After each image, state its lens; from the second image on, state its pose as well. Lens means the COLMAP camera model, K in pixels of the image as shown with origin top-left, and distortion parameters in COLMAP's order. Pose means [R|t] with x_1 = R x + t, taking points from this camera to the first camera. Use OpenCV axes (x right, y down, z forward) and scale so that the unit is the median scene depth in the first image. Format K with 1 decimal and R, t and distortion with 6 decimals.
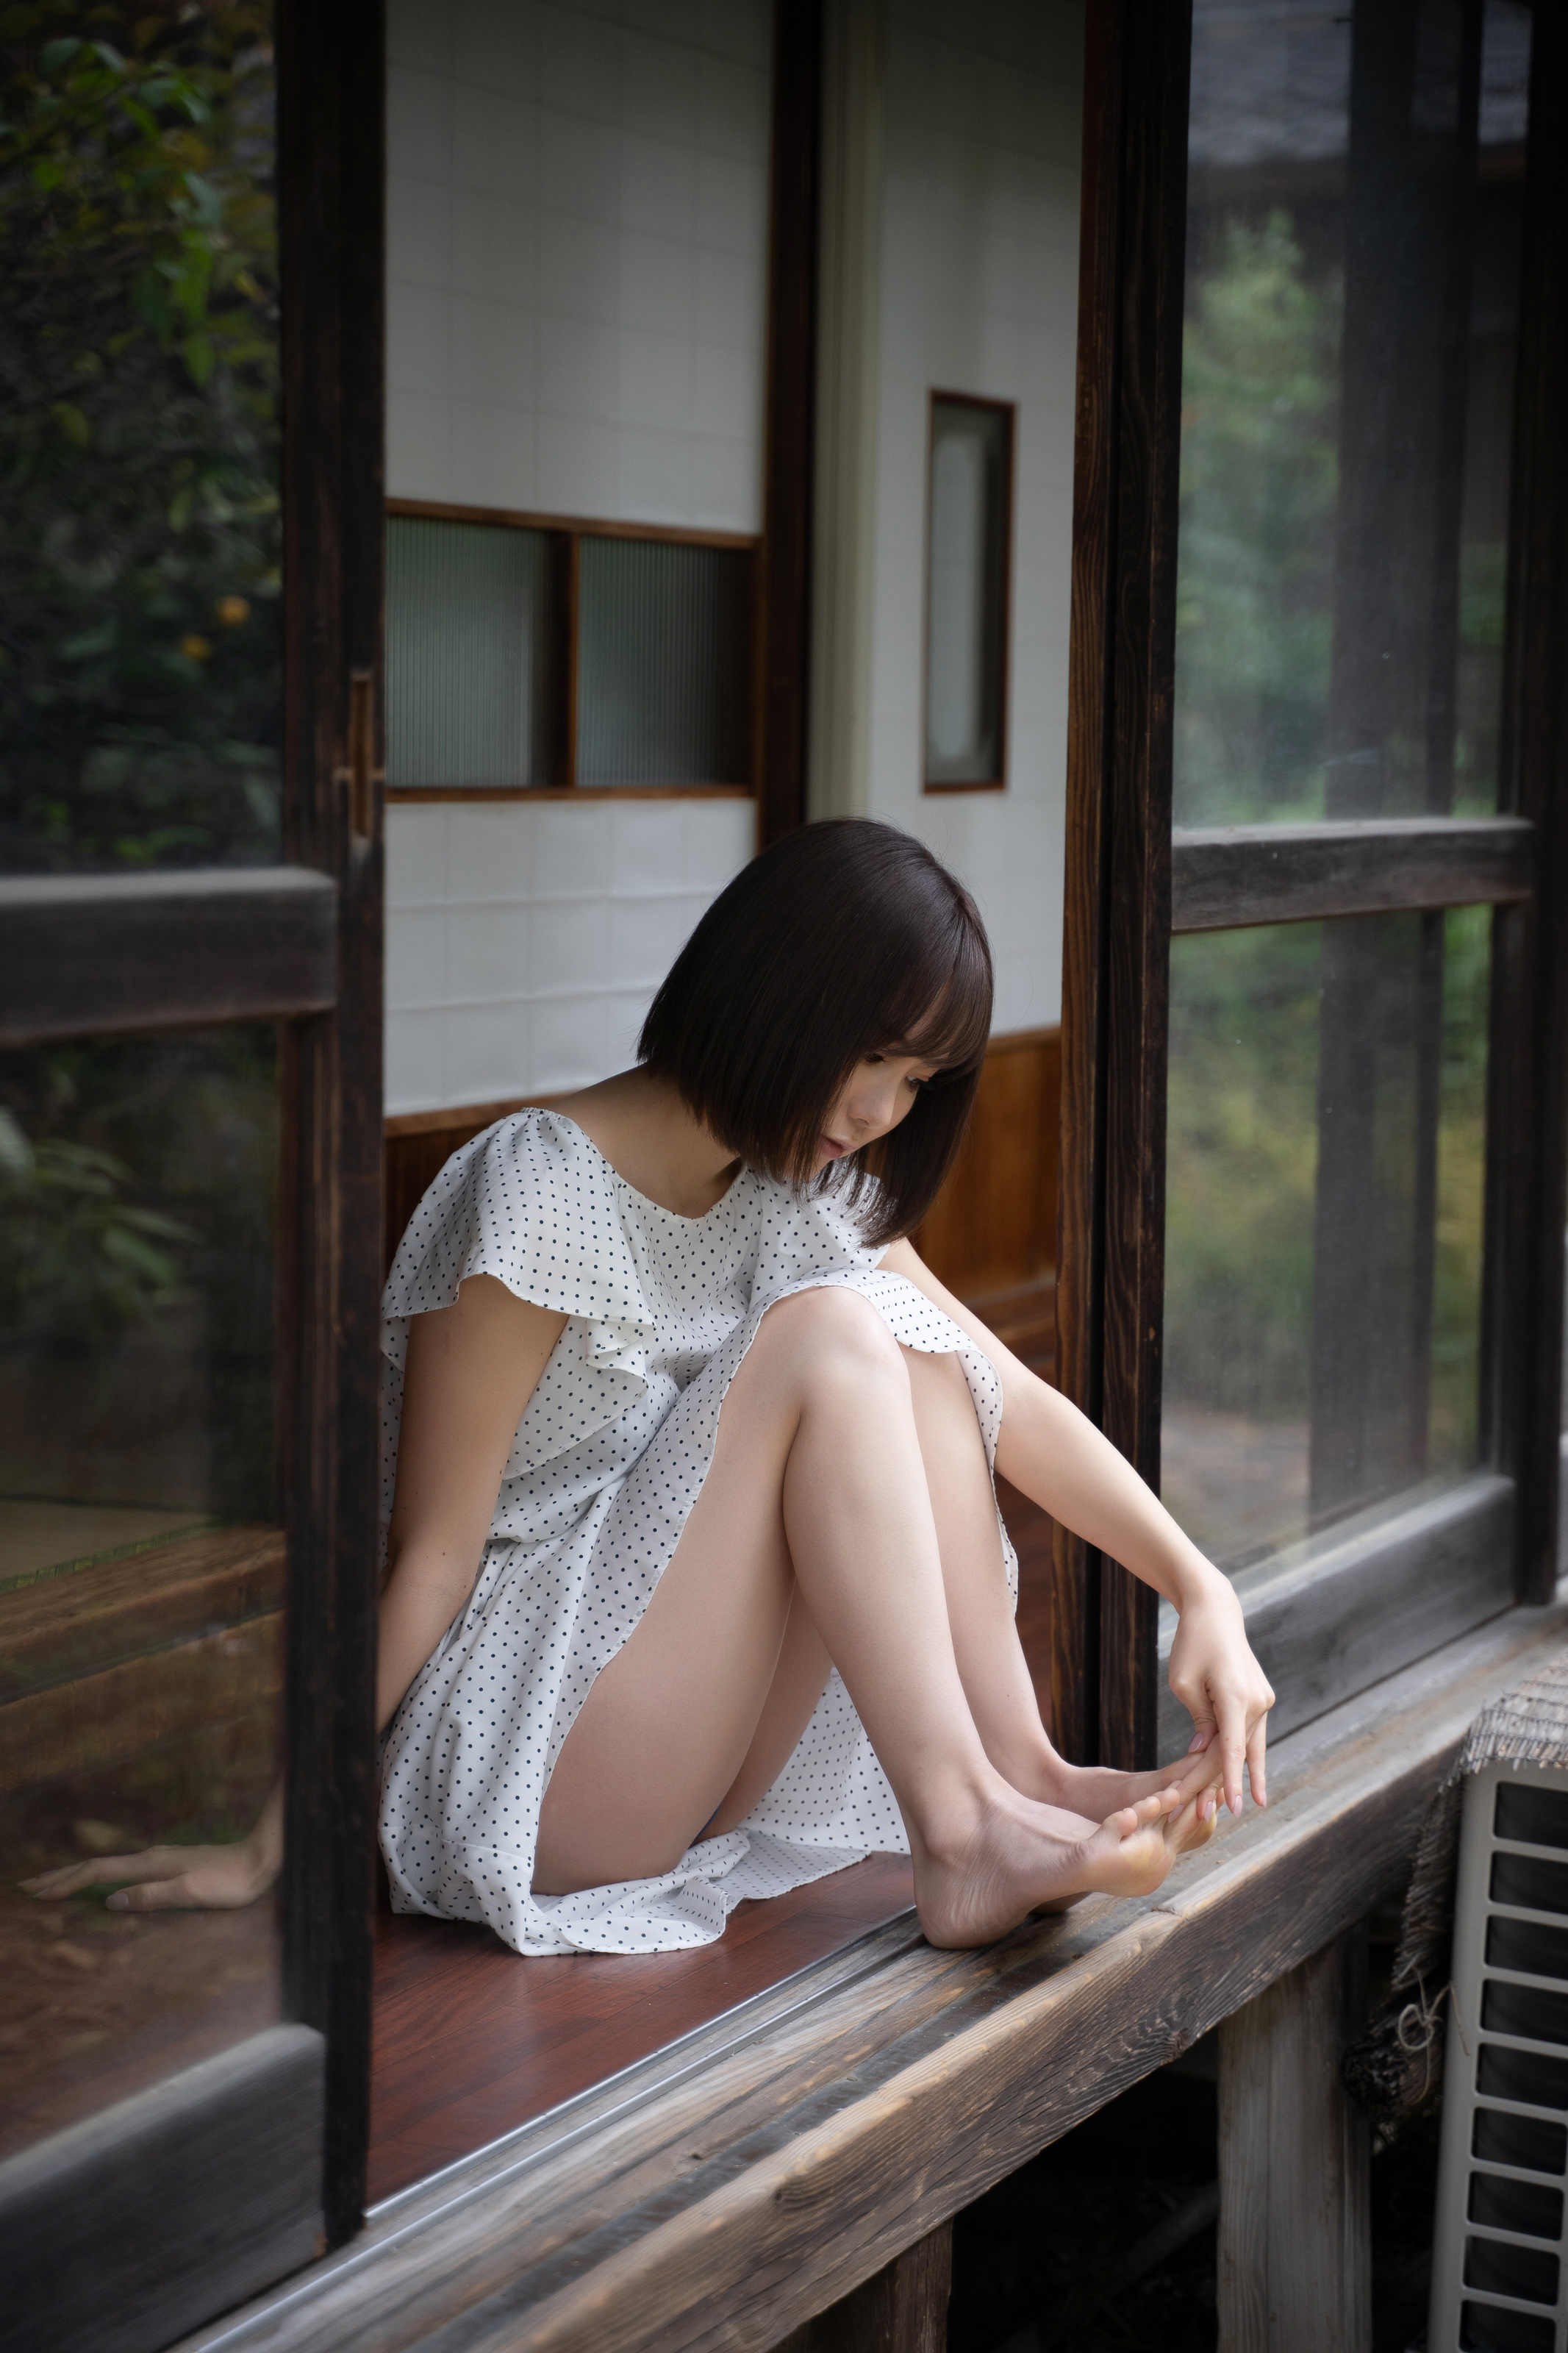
lens RADIAL K [[4906.2, 0, 764.9], [0, 4906.2, 1196.6], [0, 0, 1]] dist [0.322576, 0.000000]
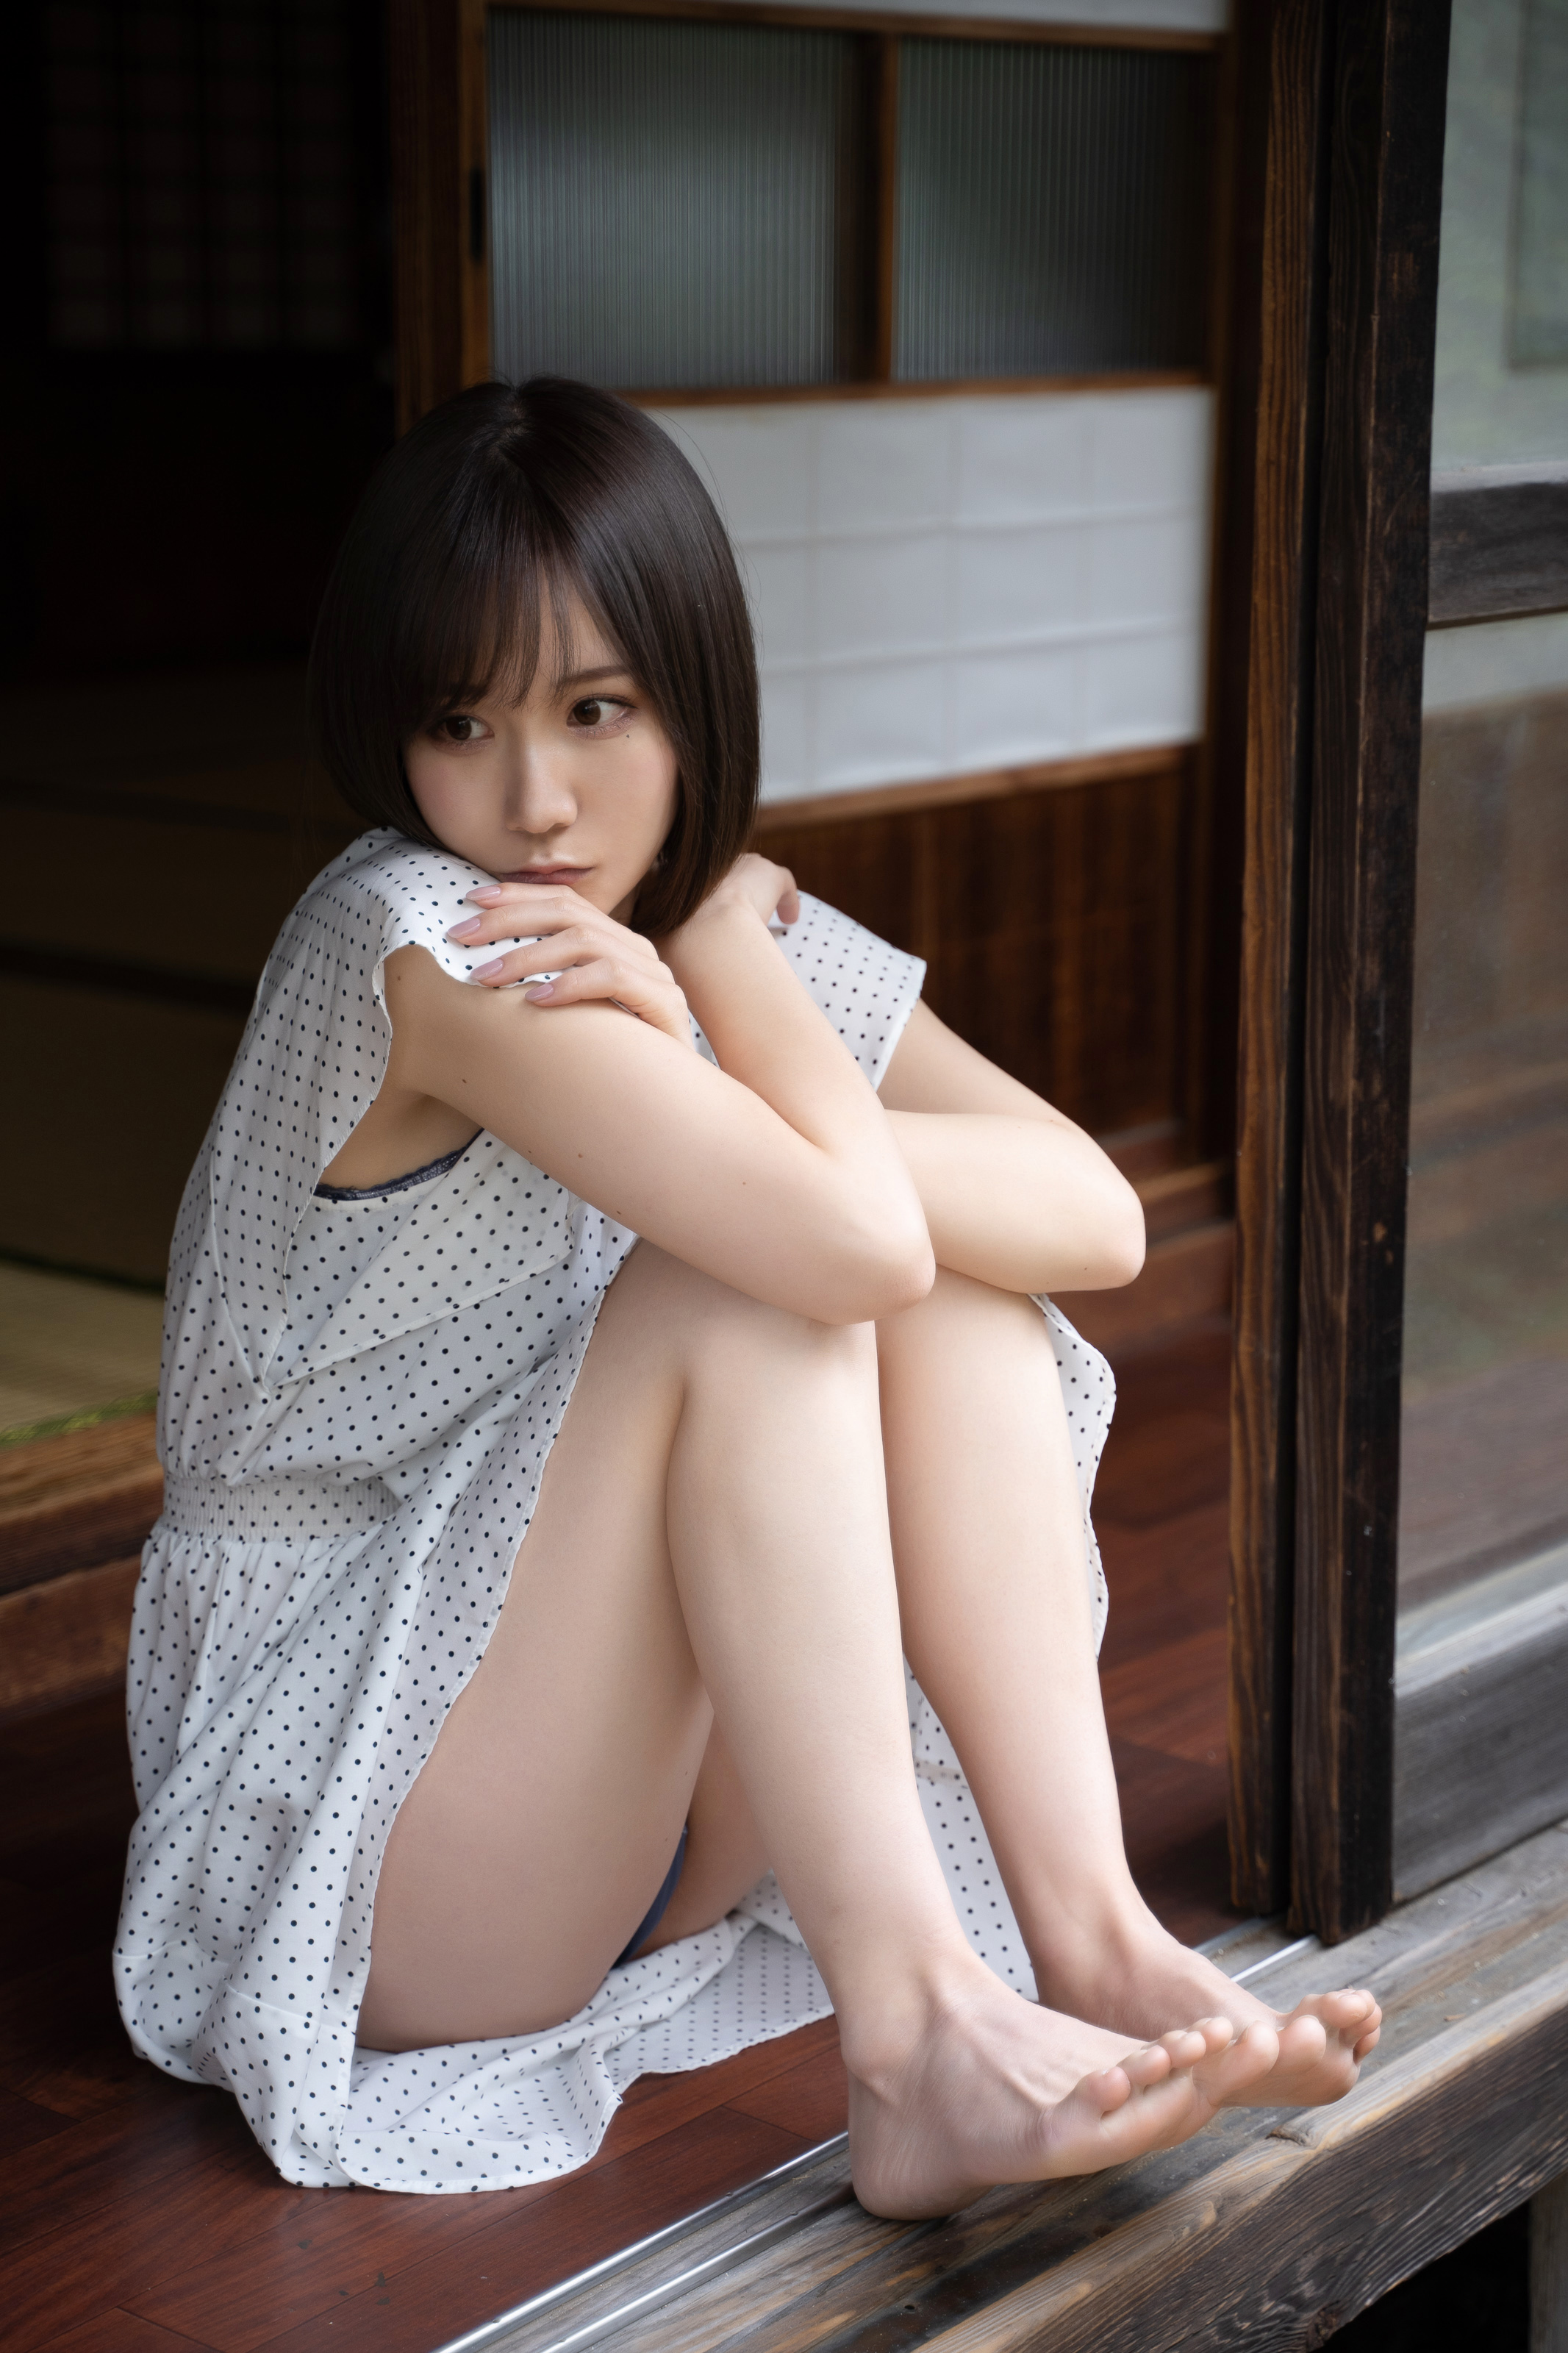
lens RADIAL K [[4342.8, 0, 740.6], [0, 4342.8, 1199.6], [0, 0, 1]] dist [0.285950, 0.000000]
pose [[0.963564, 0.038173, -0.264738, 0.154095], [-0.008011, 0.993438, 0.114088, -0.044275], [0.267356, -0.107810, 0.957548, 0.410418]]
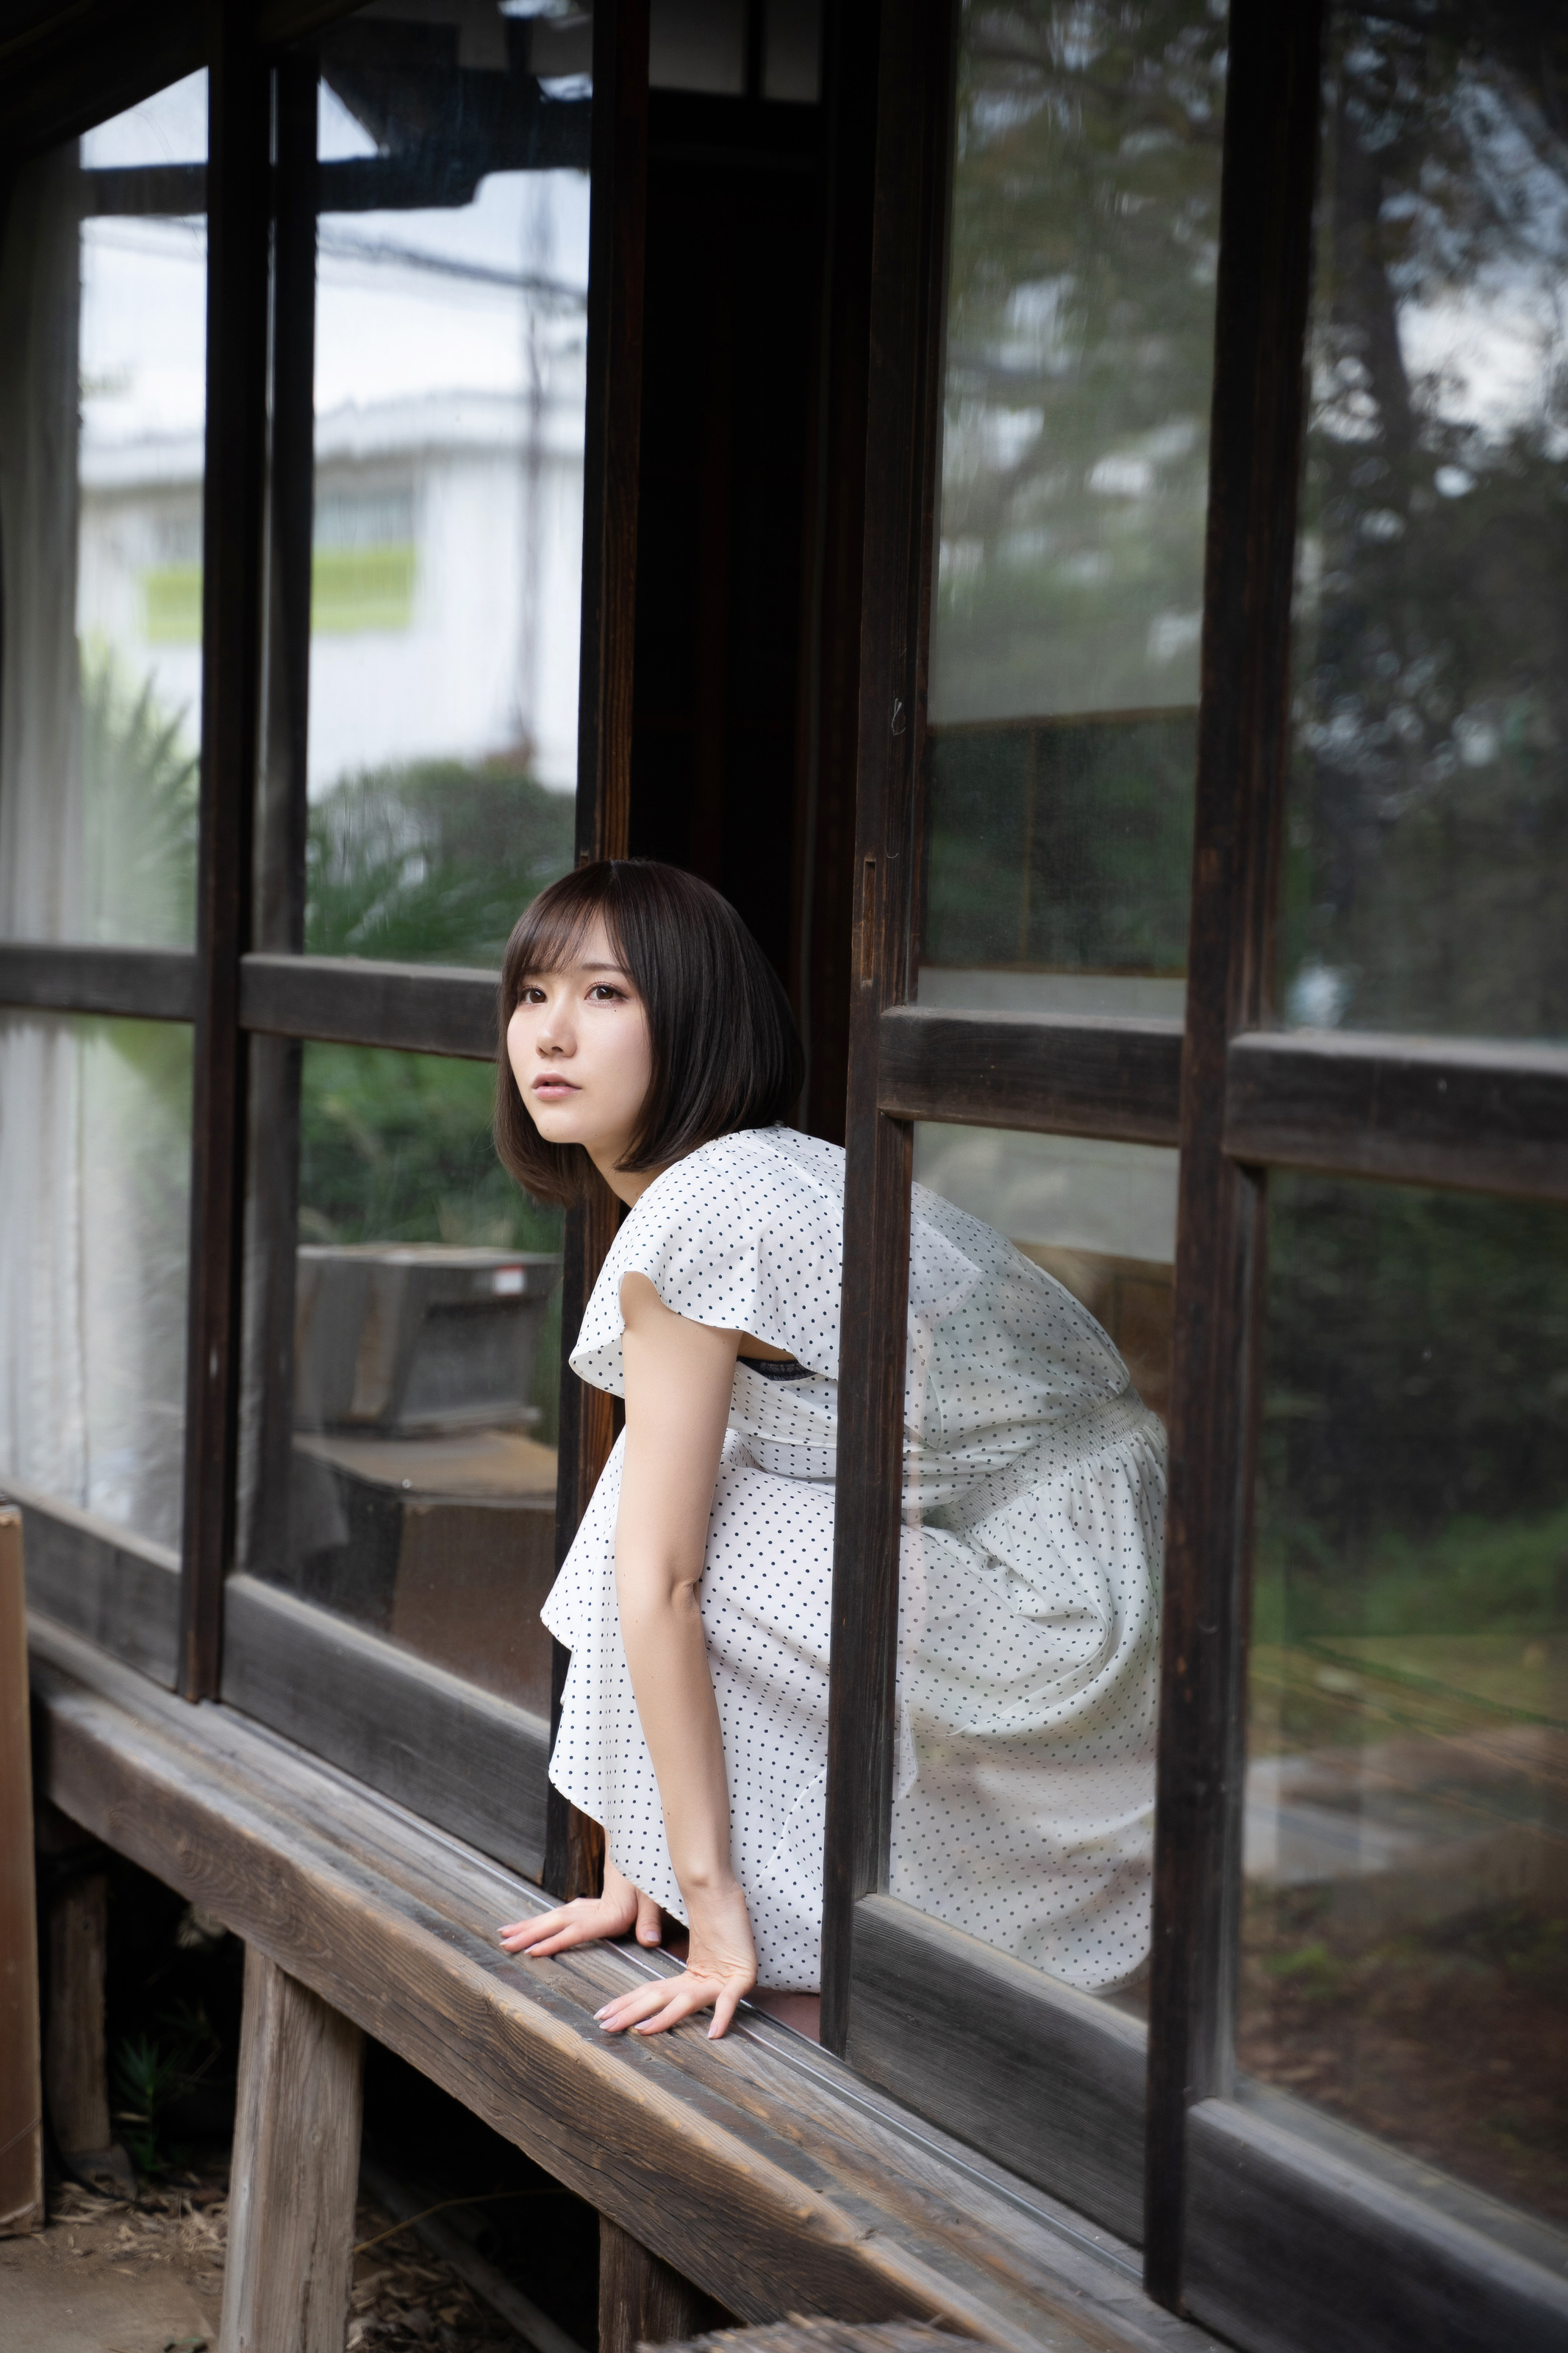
lens RADIAL K [[4906.2, 0, 774.1], [0, 4906.2, 1172.7], [0, 0, 1]] dist [0.322576, 0.000000]
pose [[-0.693904, -0.003181, -0.720061, 0.693917], [-0.114147, 0.987832, 0.105637, -0.125772], [0.710963, 0.155495, -0.685823, 1.493999]]
